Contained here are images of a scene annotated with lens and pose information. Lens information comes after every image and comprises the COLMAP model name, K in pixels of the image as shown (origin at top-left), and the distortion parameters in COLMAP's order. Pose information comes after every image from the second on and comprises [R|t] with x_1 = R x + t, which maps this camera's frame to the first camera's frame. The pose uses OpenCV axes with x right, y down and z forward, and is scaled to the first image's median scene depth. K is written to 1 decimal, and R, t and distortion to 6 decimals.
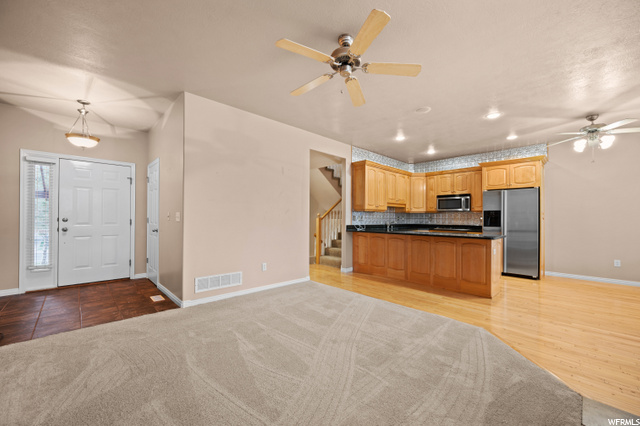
lens RADIAL K [[256.7, 0, 322.2], [0, 256.7, 217.3], [0, 0, 1]] dist [-0.001459, -0.000201]
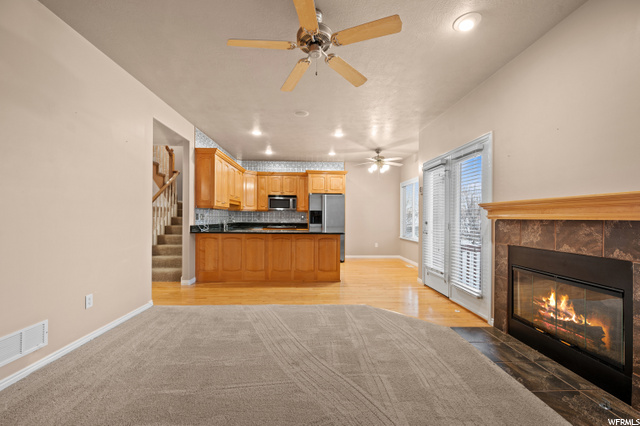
lens RADIAL K [[256.7, 0, 322.2], [0, 256.7, 217.3], [0, 0, 1]] dist [-0.001459, -0.000201]
pose [[0.663659, -0.001607, 0.748033, -0.227528], [-0.005168, 0.999964, 0.006733, -0.002088], [-0.748017, -0.008334, 0.663627, 0.162834]]
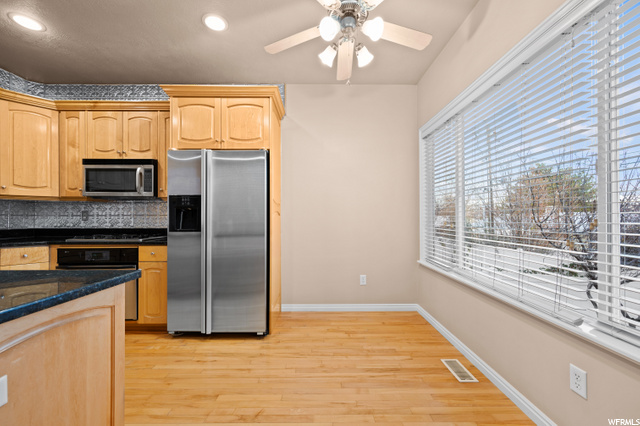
lens RADIAL K [[258.3, 0, 320.4], [0, 258.3, 216.1], [0, 0, 1]] dist [-0.002069, -0.000214]
pose [[0.696230, -0.001903, 0.717816, 0.494766], [0.002132, 0.999998, 0.000582, 0.010236], [-0.717816, 0.001125, 0.696232, 0.512527]]
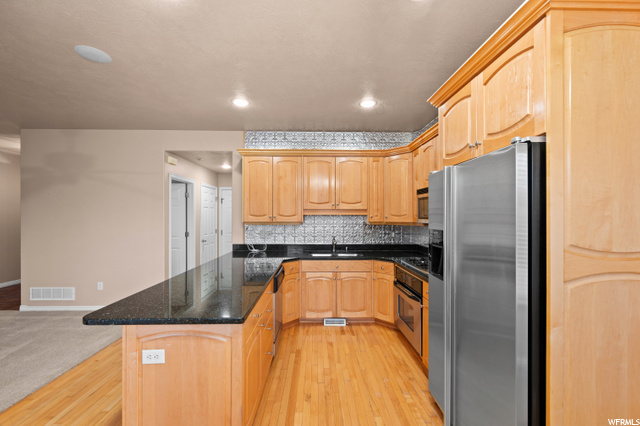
lens RADIAL K [[261.8, 0, 320.3], [0, 261.8, 216.7], [0, 0, 1]] dist [0.000605, 0.000034]
pose [[0.730550, -0.005370, -0.682838, 0.769045], [0.007576, 0.999971, 0.000242, -0.043796], [0.682817, -0.005350, 0.730570, 0.624663]]
